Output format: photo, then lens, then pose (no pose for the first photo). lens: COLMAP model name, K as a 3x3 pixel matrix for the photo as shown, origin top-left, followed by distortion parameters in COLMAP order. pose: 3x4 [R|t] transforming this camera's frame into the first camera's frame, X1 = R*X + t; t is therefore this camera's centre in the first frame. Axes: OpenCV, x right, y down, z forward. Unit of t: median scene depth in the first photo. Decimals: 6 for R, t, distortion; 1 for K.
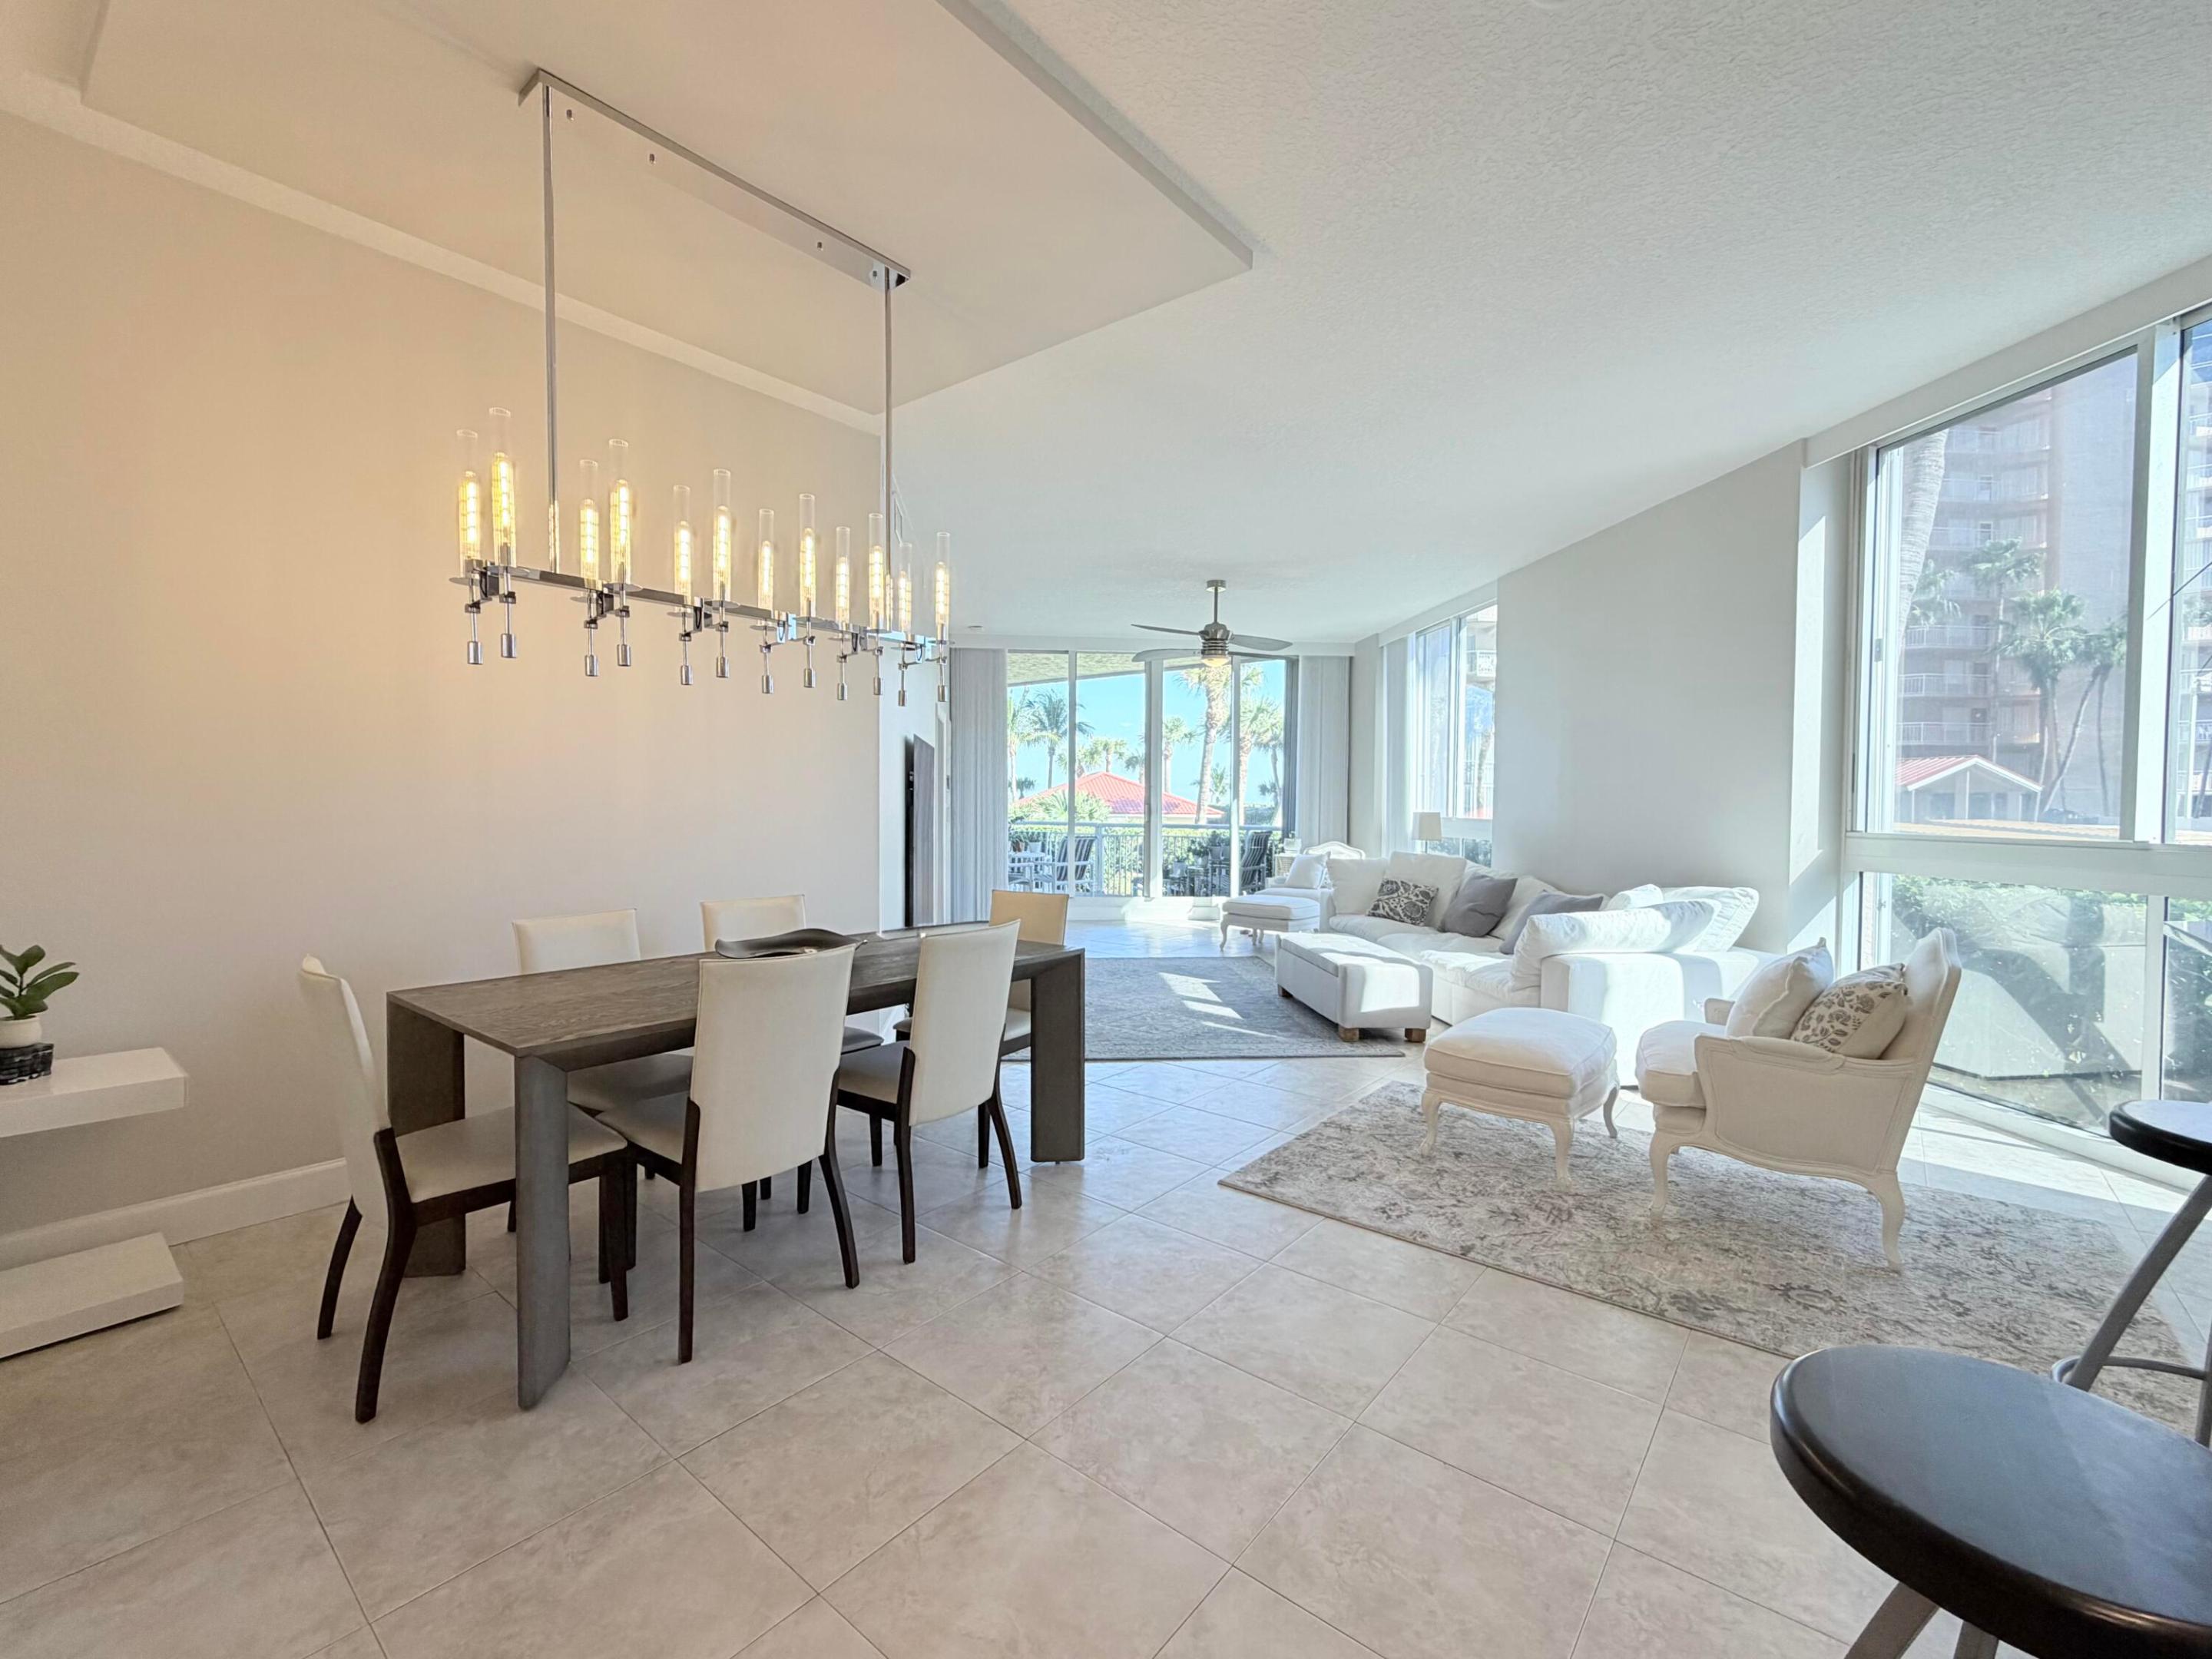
lens RADIAL K [[967.2, 0, 1106.0], [0, 967.2, 829.5], [0, 0, 1]] dist [-0.000985, -0.000089]
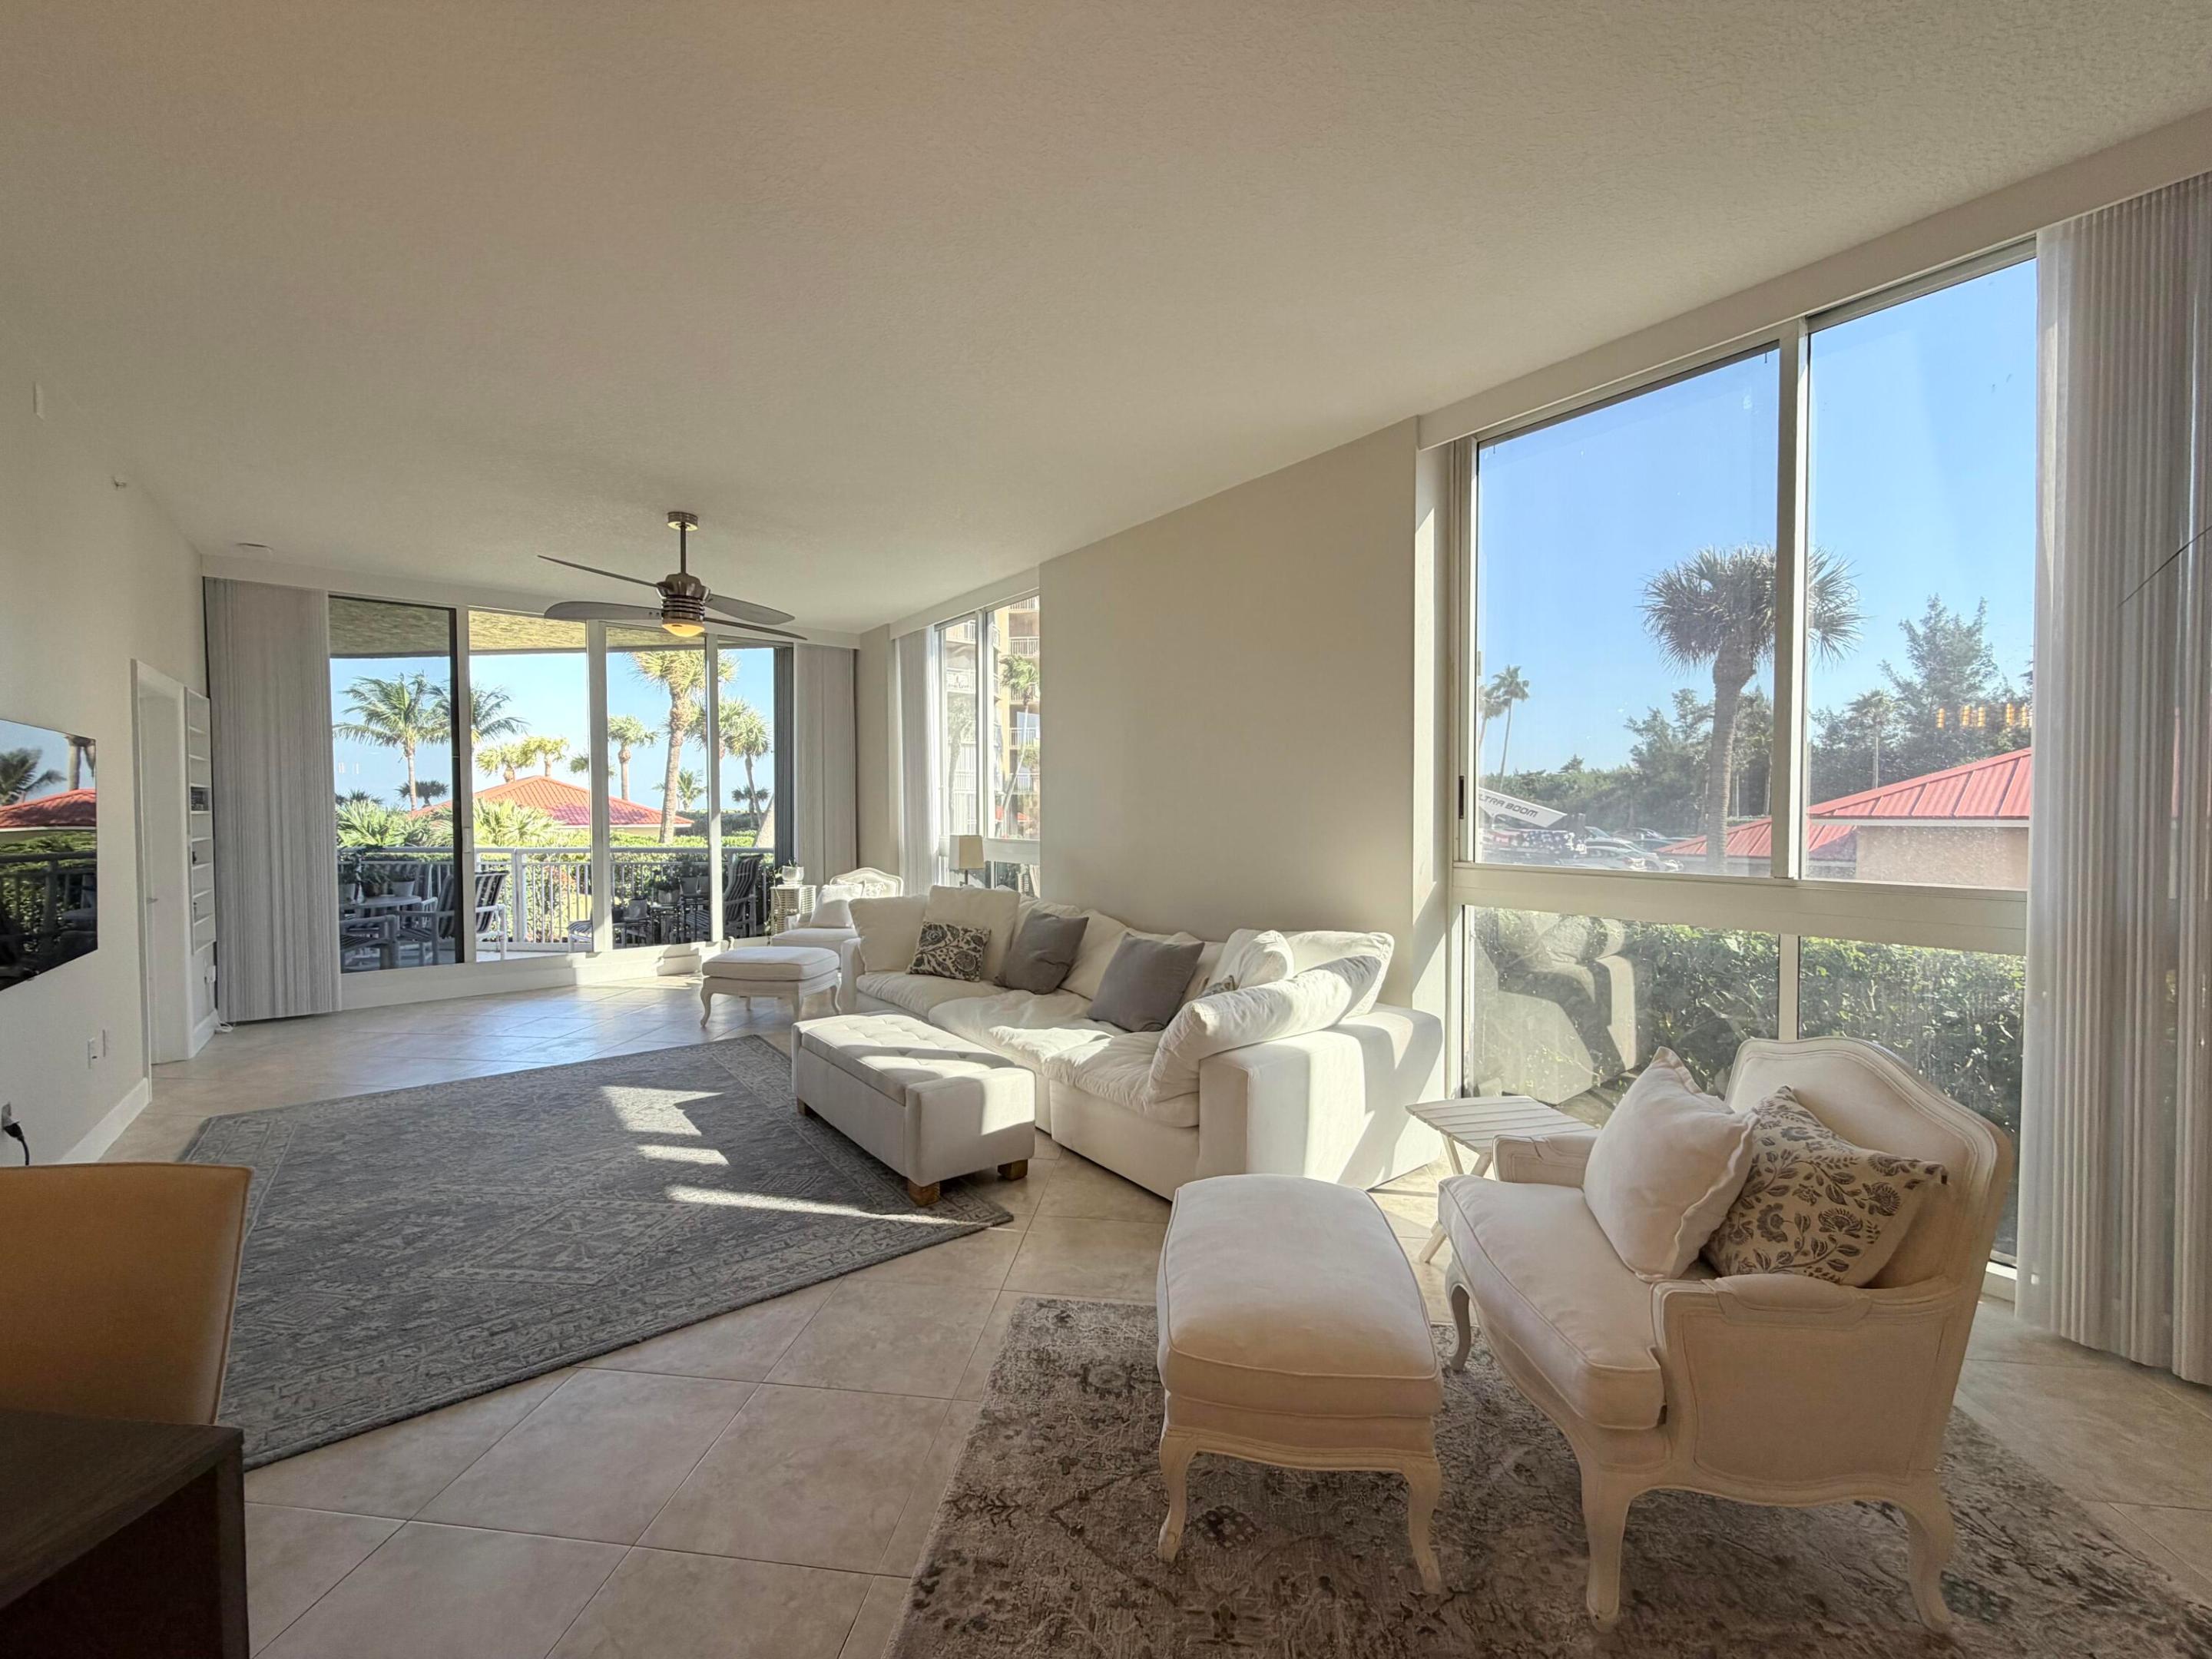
lens RADIAL K [[899.1, 0, 1106.0], [0, 899.1, 829.5], [0, 0, 1]] dist [-0.000518, 0.000078]
pose [[0.851143, -0.022343, 0.524457, 0.028354], [0.022975, 0.999722, 0.005304, -0.025202], [-0.524430, 0.007535, 0.851420, 0.288345]]
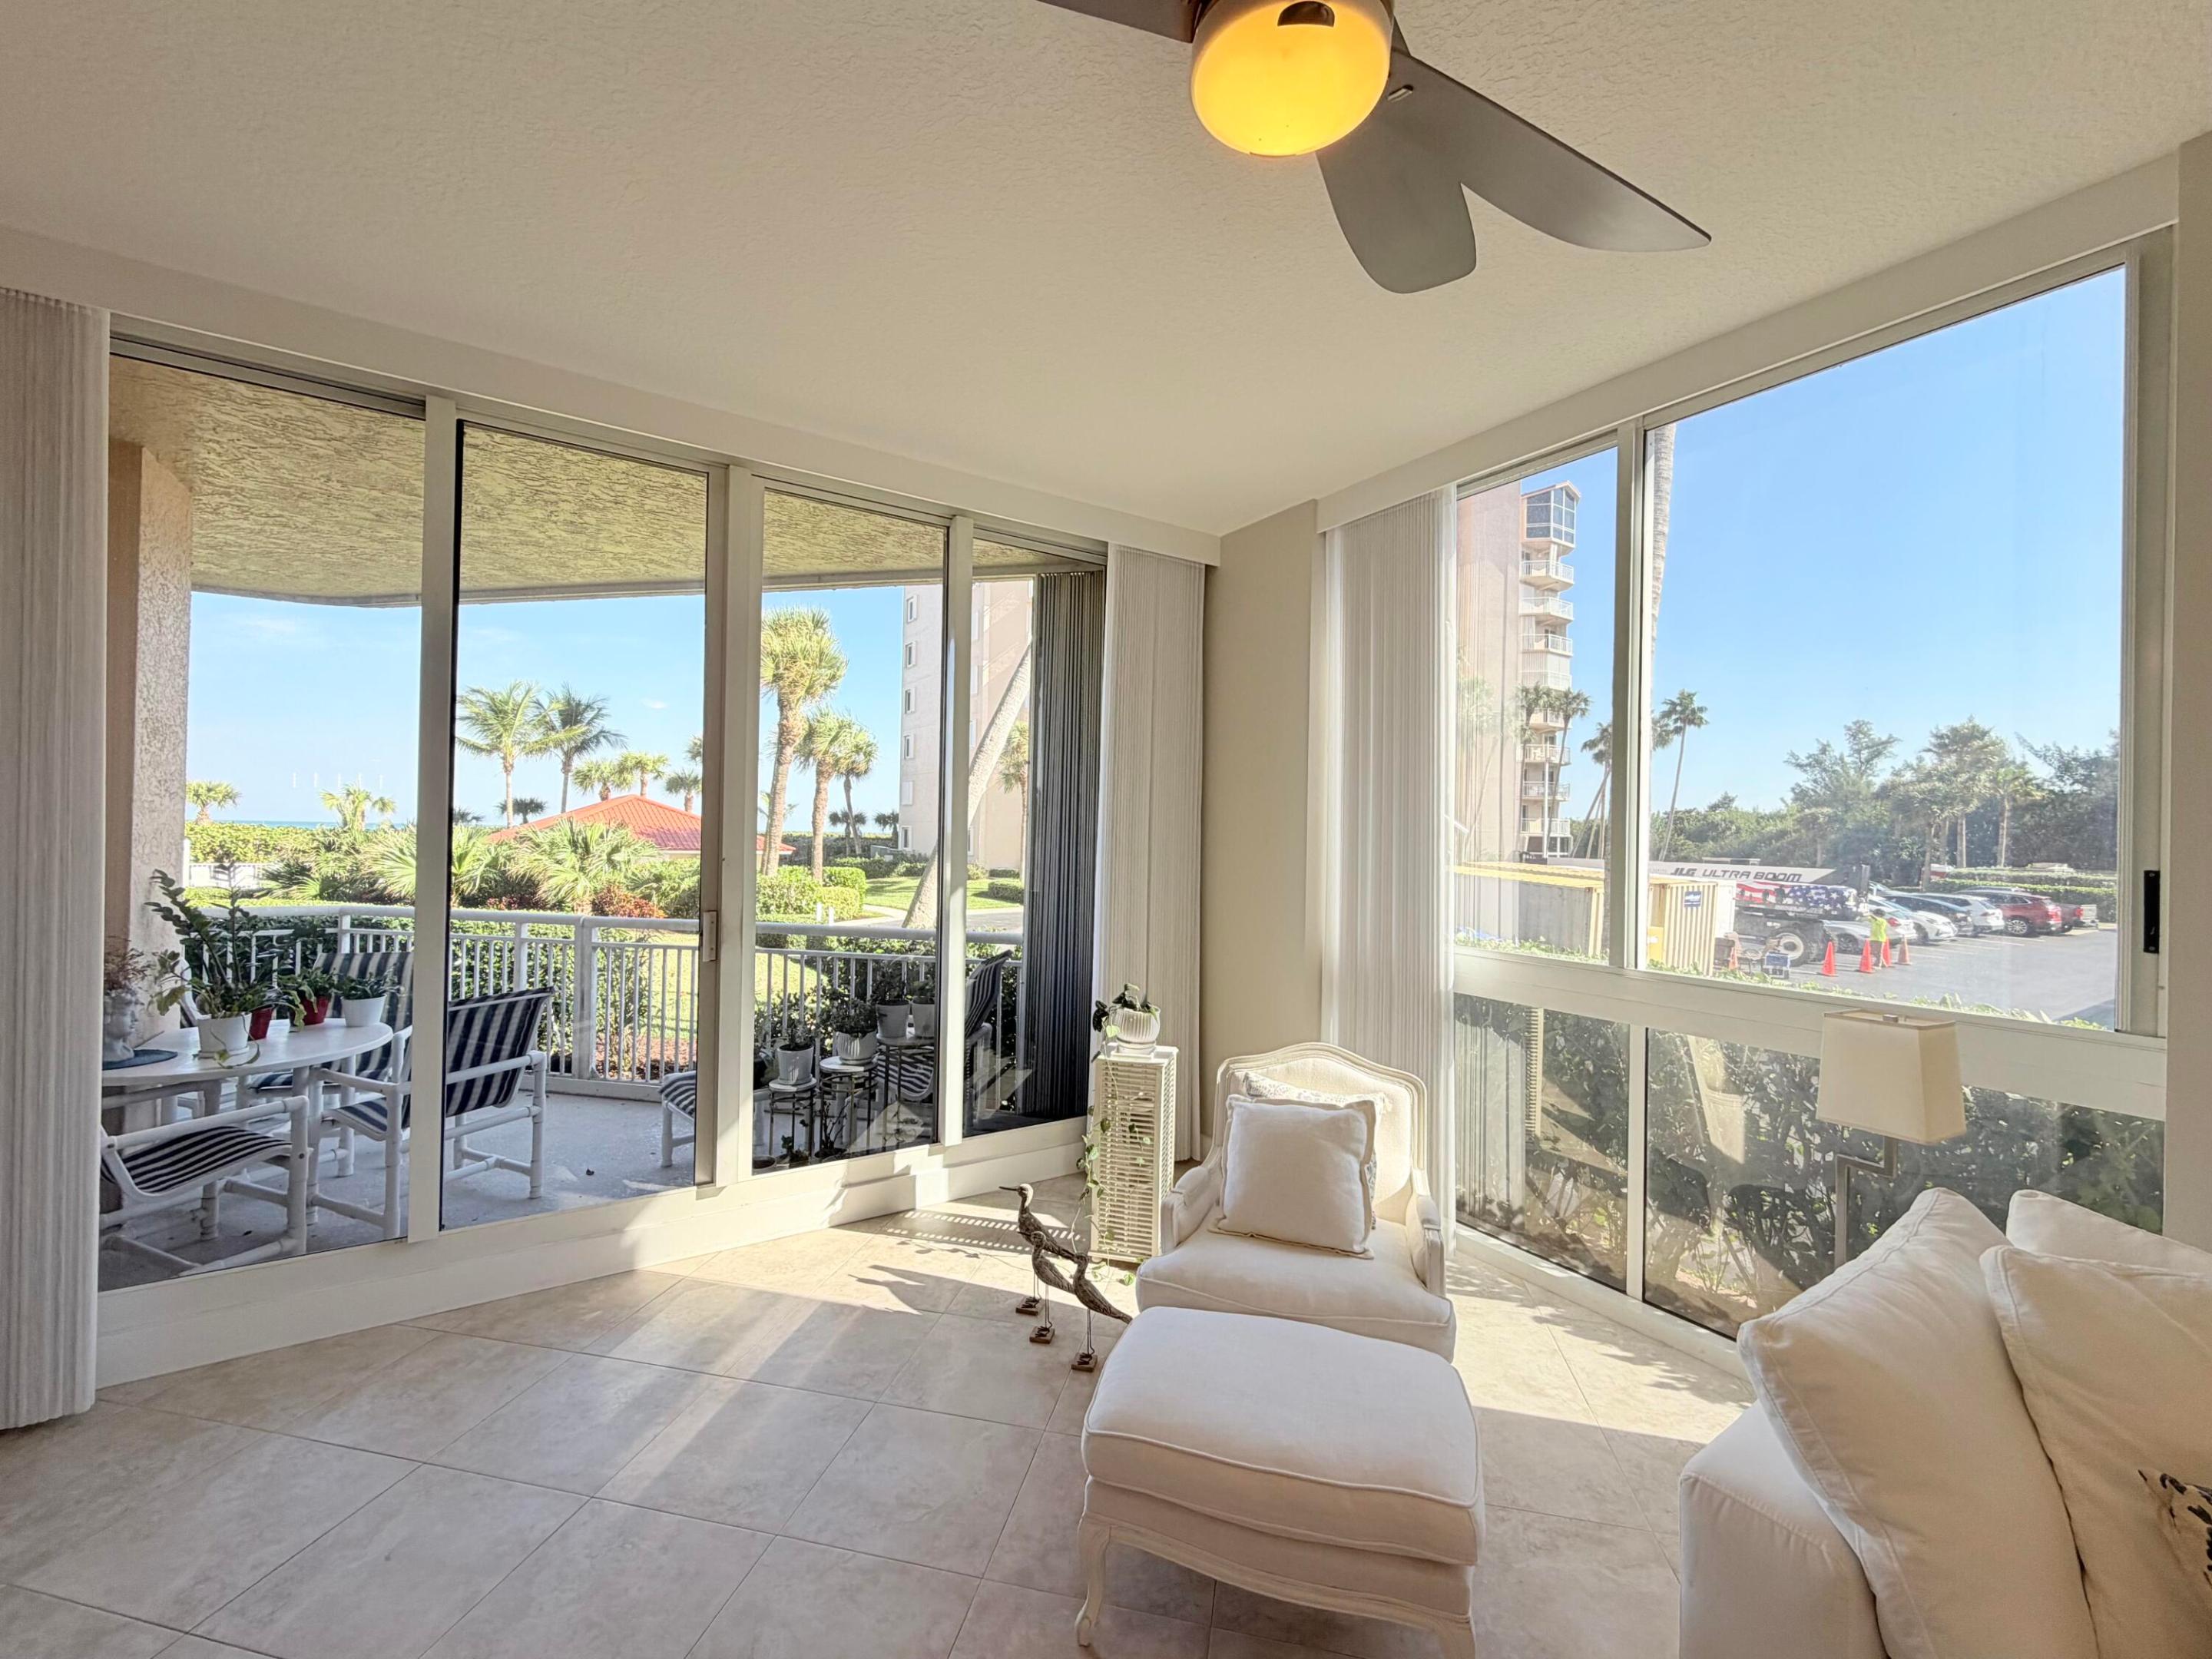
lens RADIAL K [[899.1, 0, 1106.0], [0, 899.1, 829.5], [0, 0, 1]] dist [-0.000518, 0.000078]
pose [[0.890468, 0.012255, 0.454882, 0.031976], [-0.000404, 0.999658, -0.026142, -0.066054], [-0.455047, 0.023095, 0.890168, 0.901605]]
